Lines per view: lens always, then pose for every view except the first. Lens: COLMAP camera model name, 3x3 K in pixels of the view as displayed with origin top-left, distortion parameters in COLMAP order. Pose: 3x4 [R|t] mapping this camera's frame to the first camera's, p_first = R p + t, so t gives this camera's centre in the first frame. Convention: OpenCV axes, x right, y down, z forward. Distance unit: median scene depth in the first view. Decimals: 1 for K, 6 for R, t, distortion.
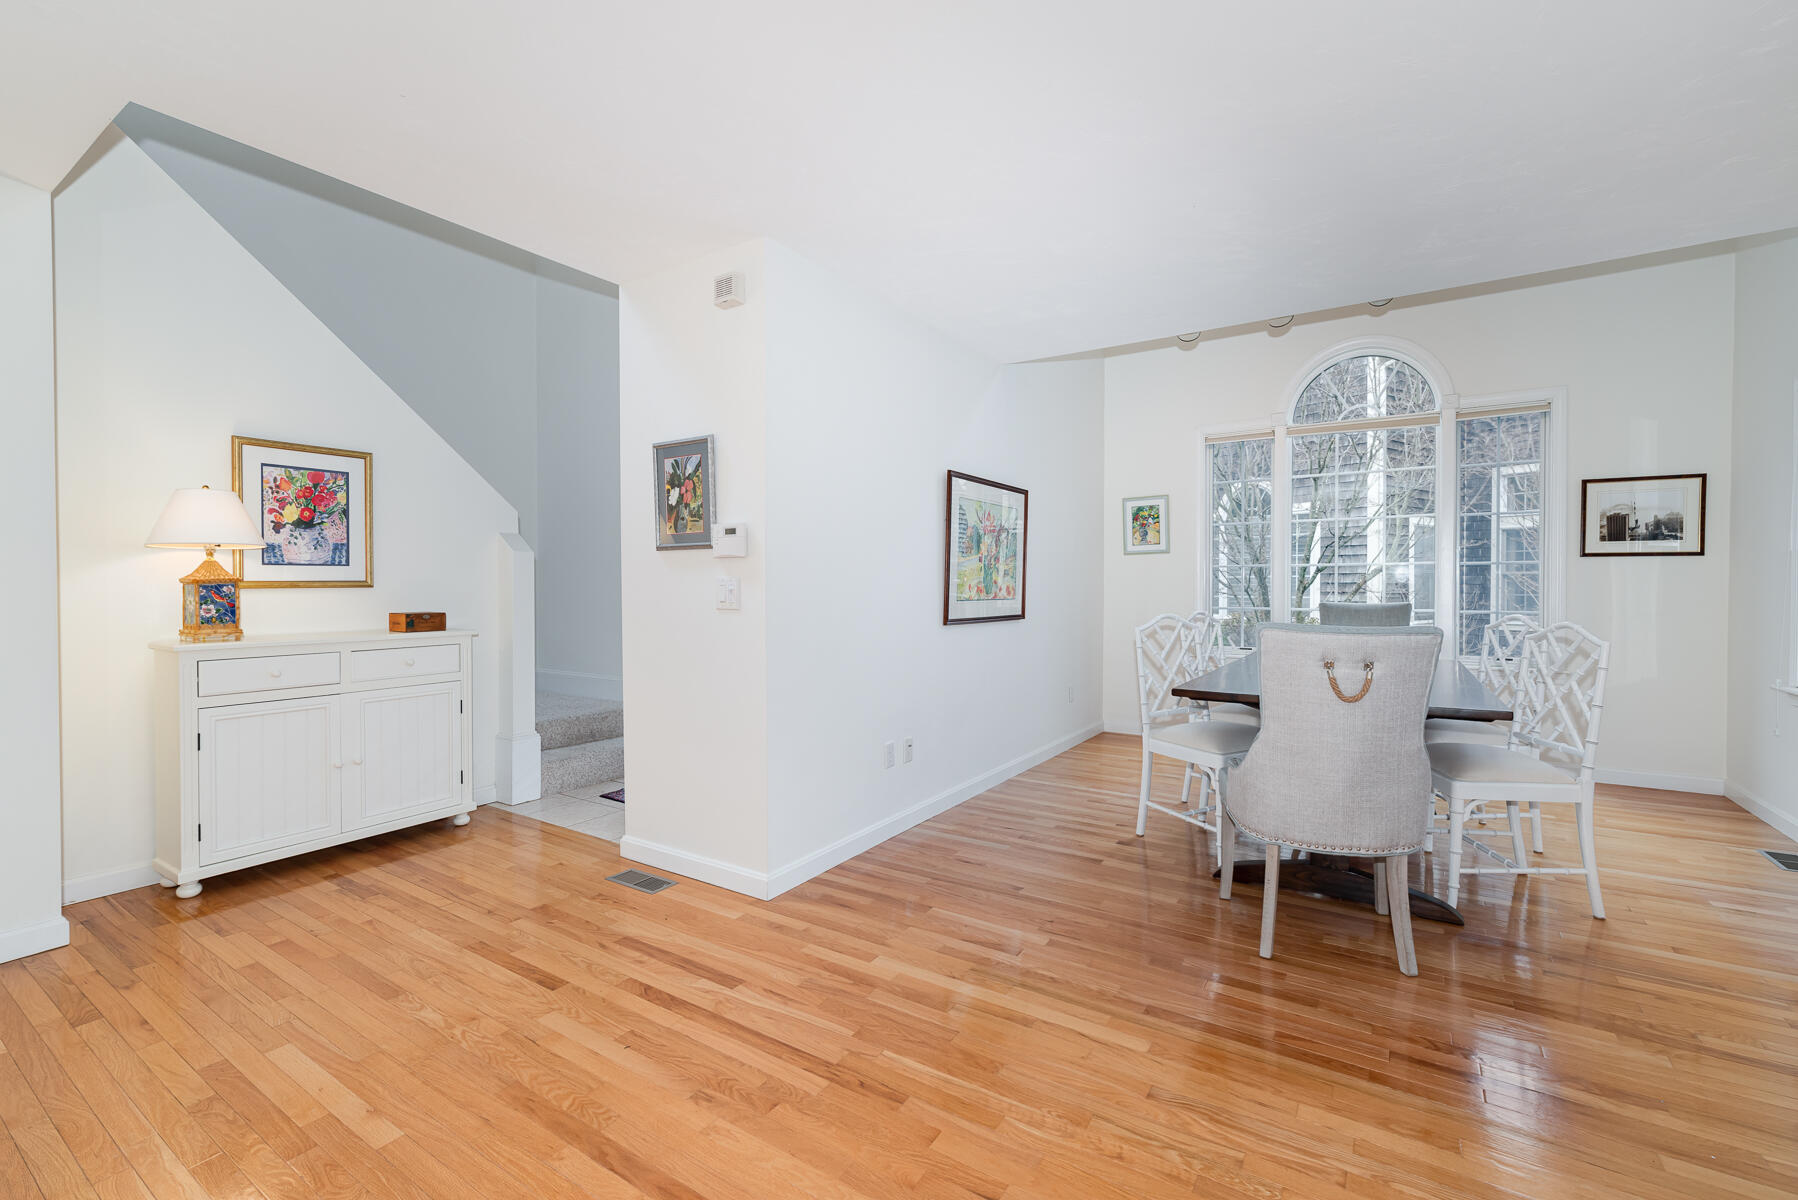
lens RADIAL K [[768.6, 0, 894.0], [0, 768.6, 600.9], [0, 0, 1]] dist [0.001582, 0.003162]
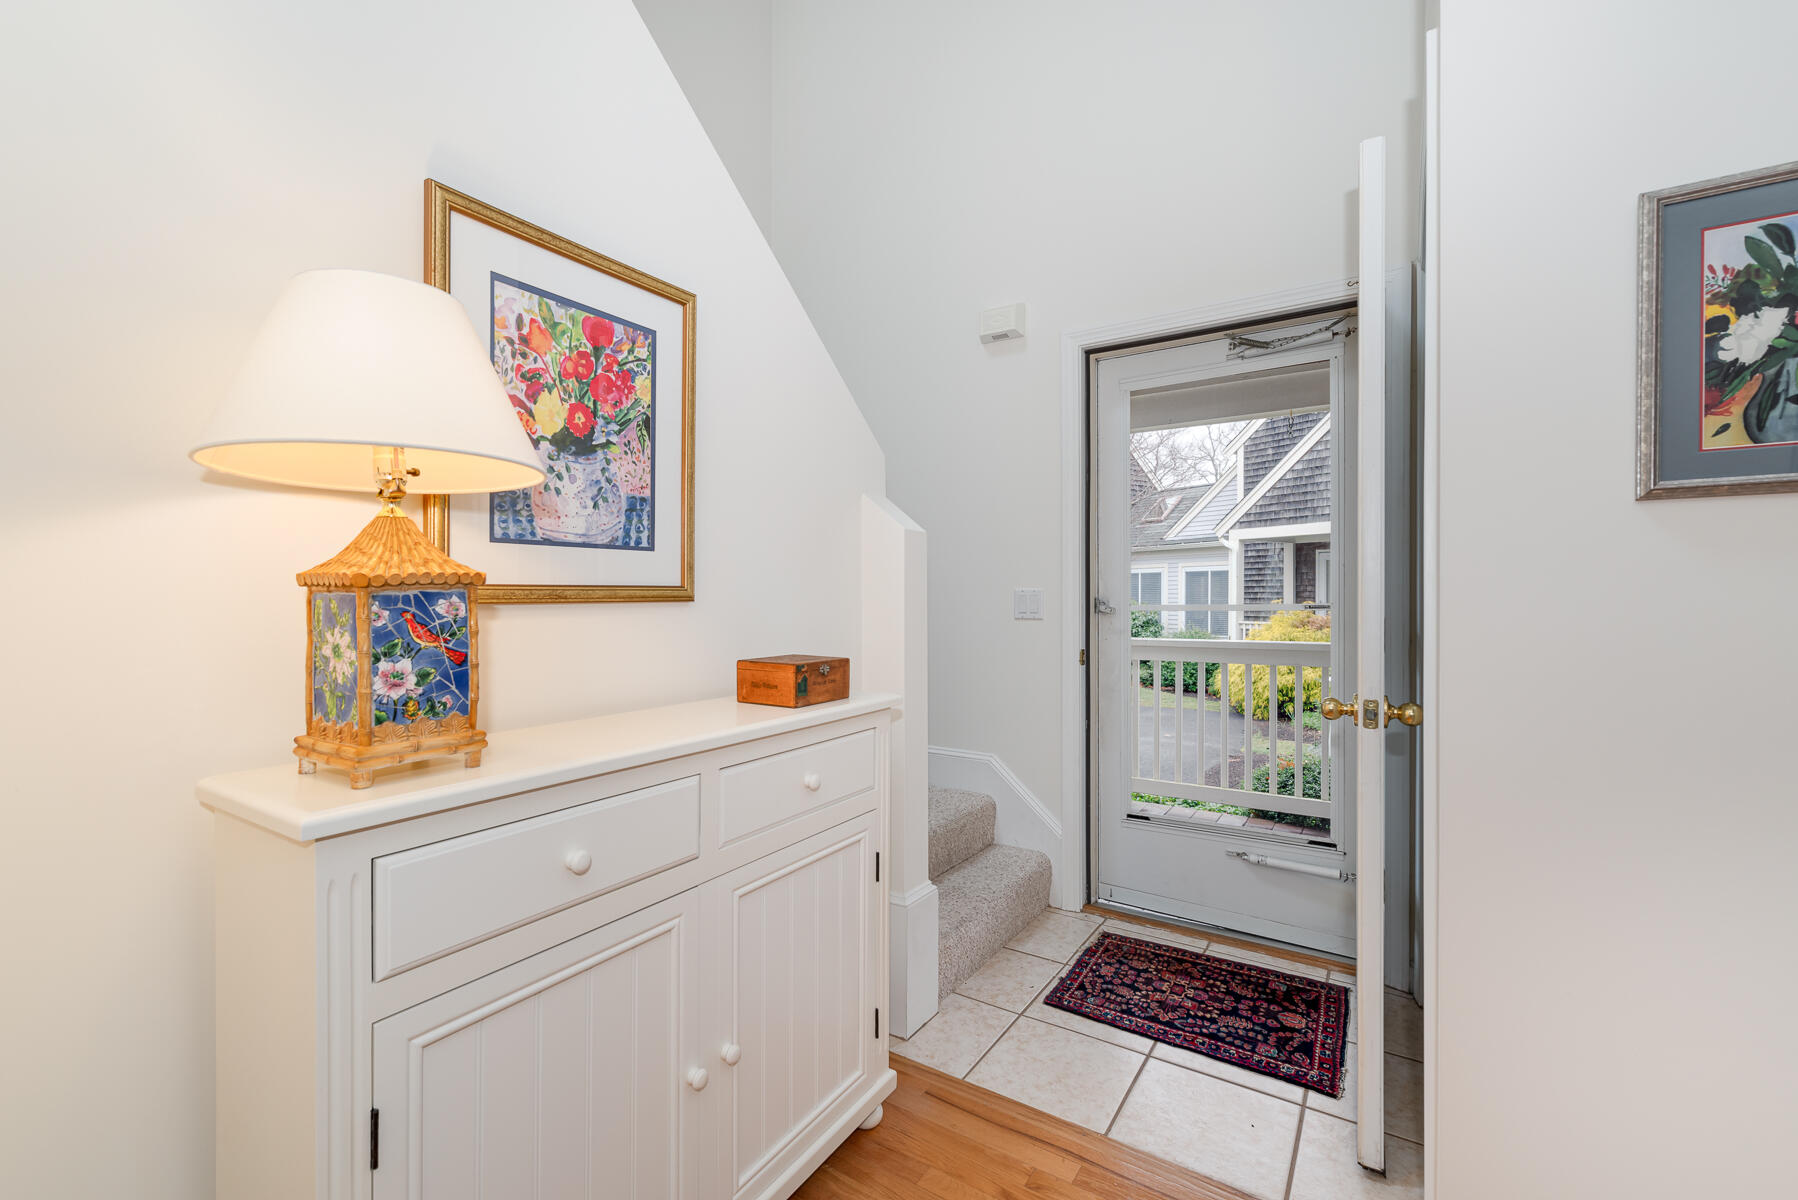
lens RADIAL K [[768.6, 0, 894.0], [0, 768.6, 600.9], [0, 0, 1]] dist [0.001582, 0.003162]
pose [[0.999966, 0.001729, 0.008061, -0.608199], [-0.001589, 0.999848, -0.017364, -0.011543], [-0.008090, 0.017350, 0.999817, 0.605799]]
